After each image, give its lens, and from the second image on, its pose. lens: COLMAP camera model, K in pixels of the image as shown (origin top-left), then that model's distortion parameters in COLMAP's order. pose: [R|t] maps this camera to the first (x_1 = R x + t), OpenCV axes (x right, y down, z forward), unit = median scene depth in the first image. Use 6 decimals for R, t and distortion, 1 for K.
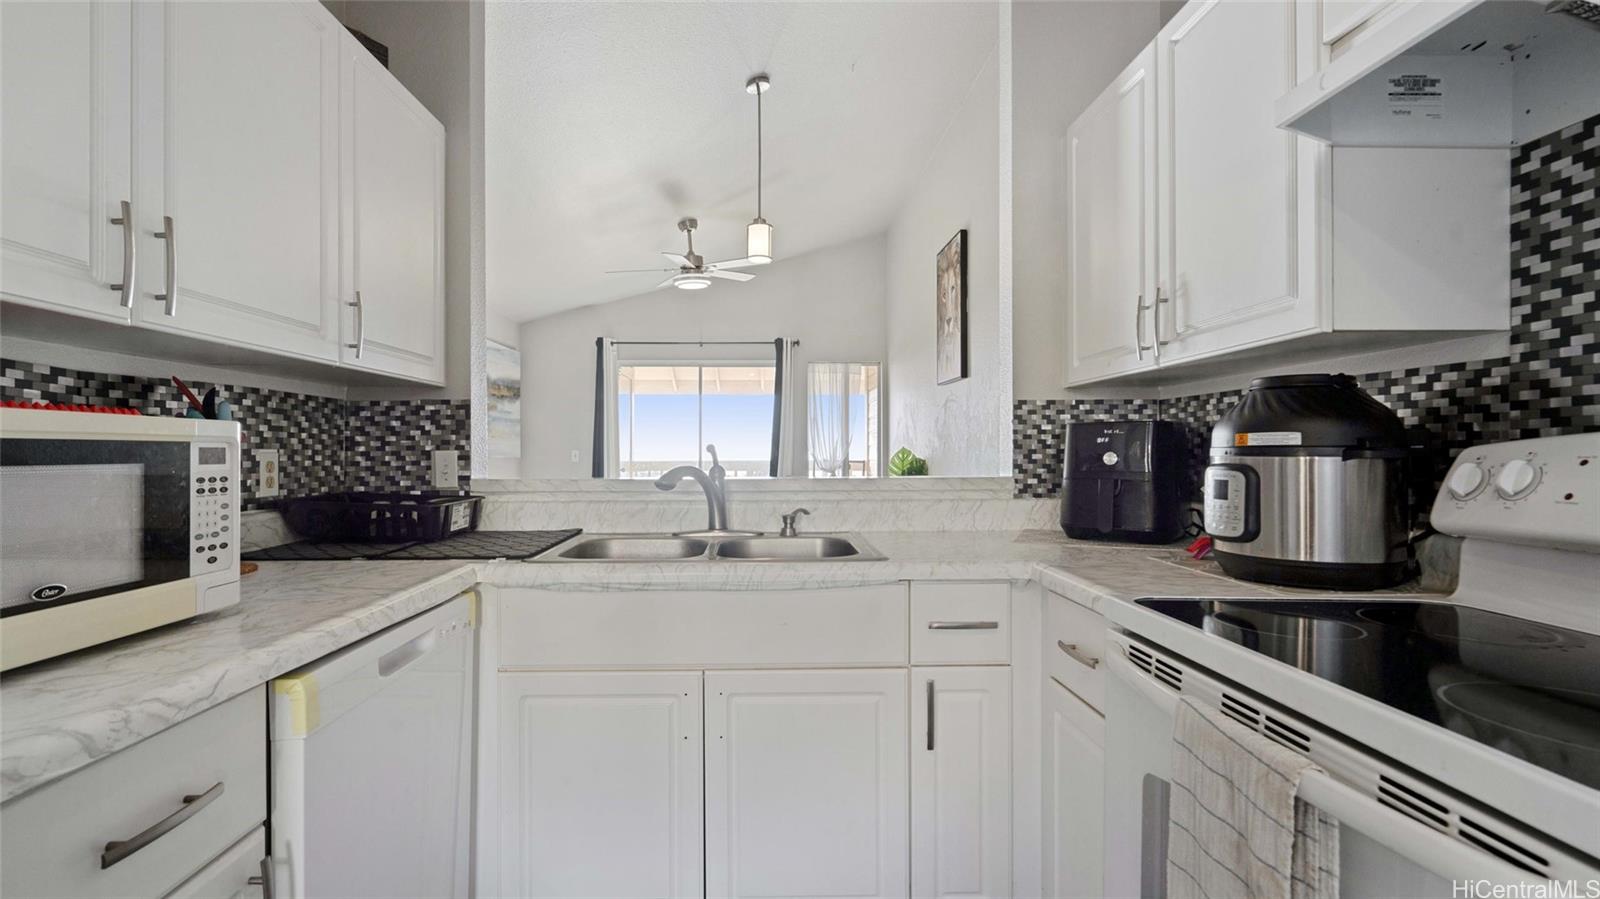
lens RADIAL K [[730.3, 0, 763.7], [0, 730.3, 450.1], [0, 0, 1]] dist [0.000564, -0.000278]
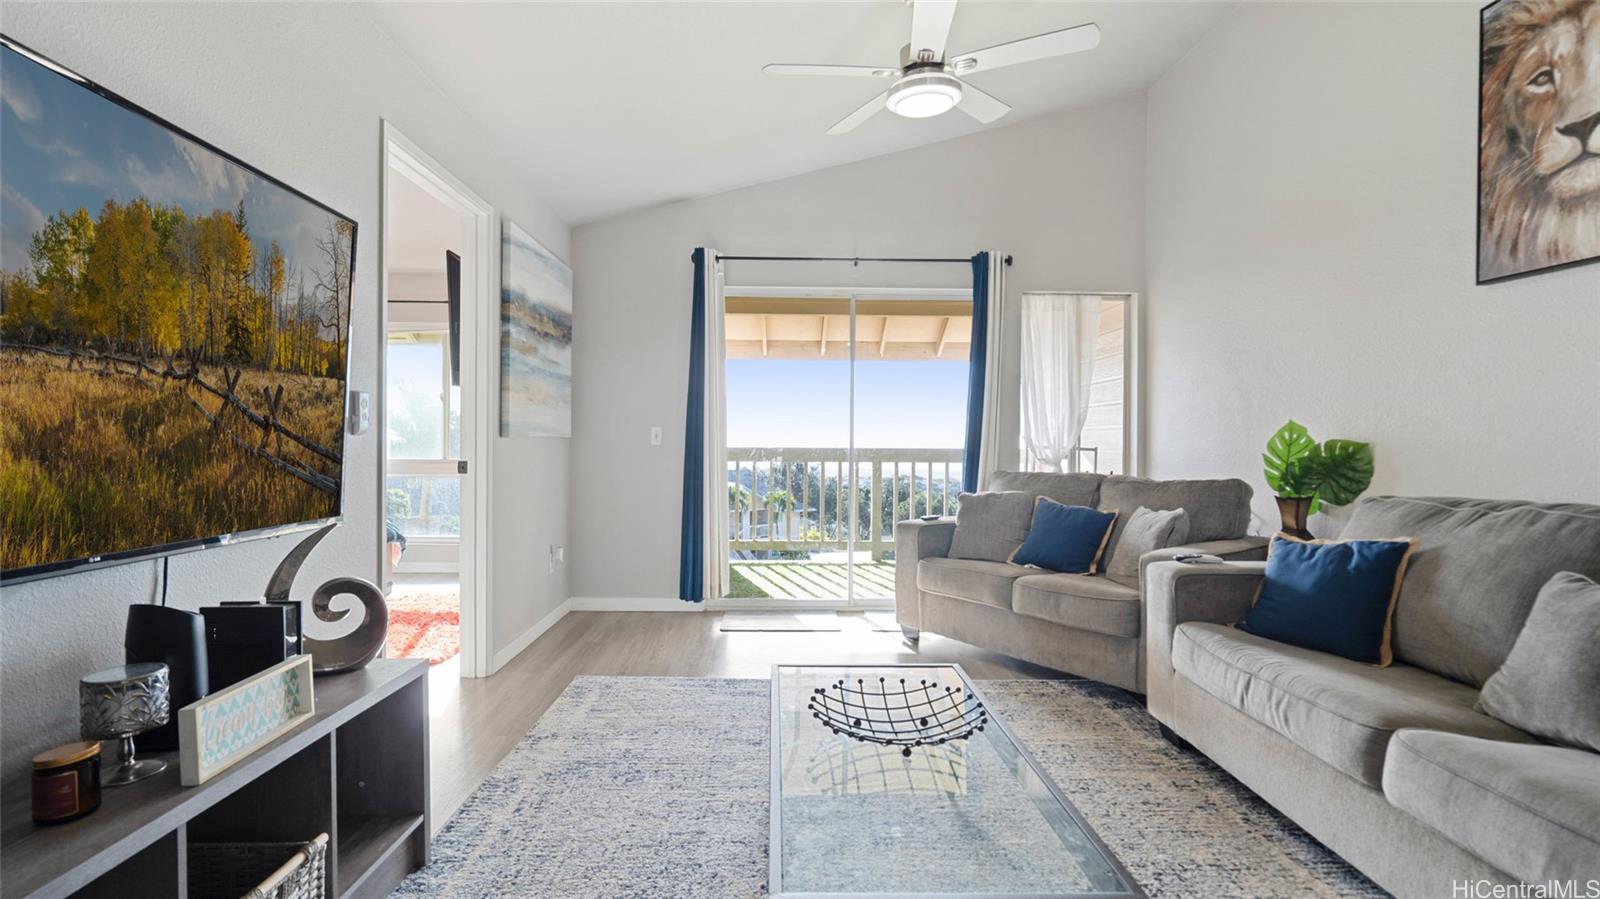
lens RADIAL K [[730.3, 0, 803.0], [0, 730.3, 449.2], [0, 0, 1]] dist [0.000564, -0.000278]
pose [[0.999758, 0.007162, 0.020794, -0.145840], [-0.007486, 0.999851, 0.015547, 0.009033], [-0.020680, -0.015699, 0.999663, 0.363235]]
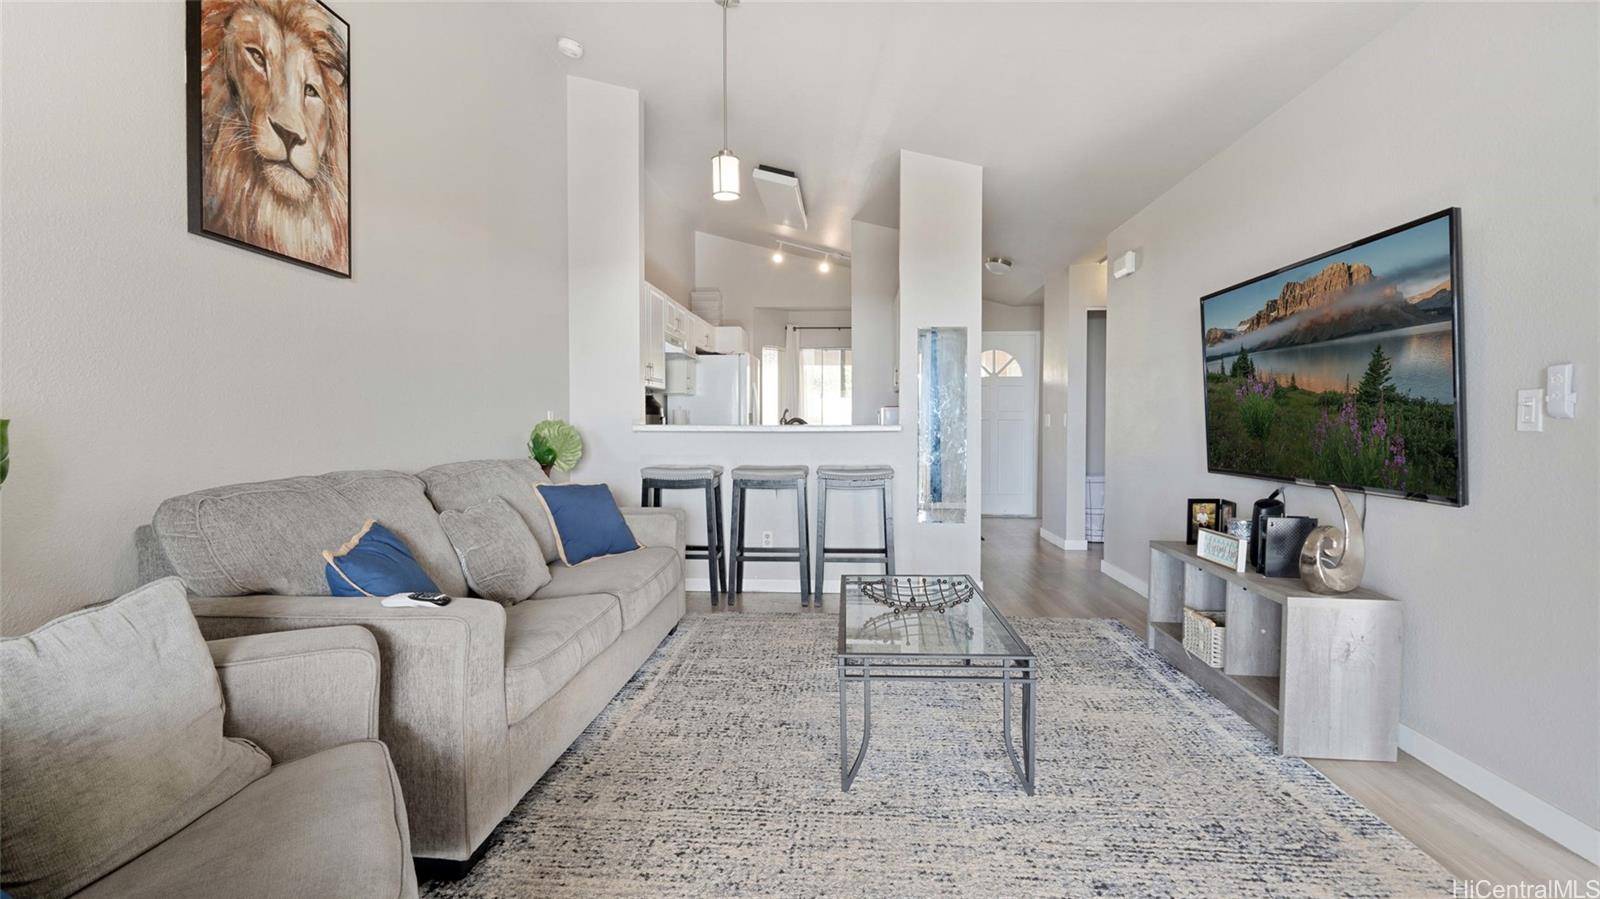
lens RADIAL K [[730.3, 0, 799.1], [0, 730.3, 449.7], [0, 0, 1]] dist [0.000564, -0.000278]
pose [[-0.996526, -0.000961, 0.083275, -0.024567], [0.001671, 0.999501, 0.031537, 0.013914], [-0.083264, 0.031567, -0.996027, 1.505798]]
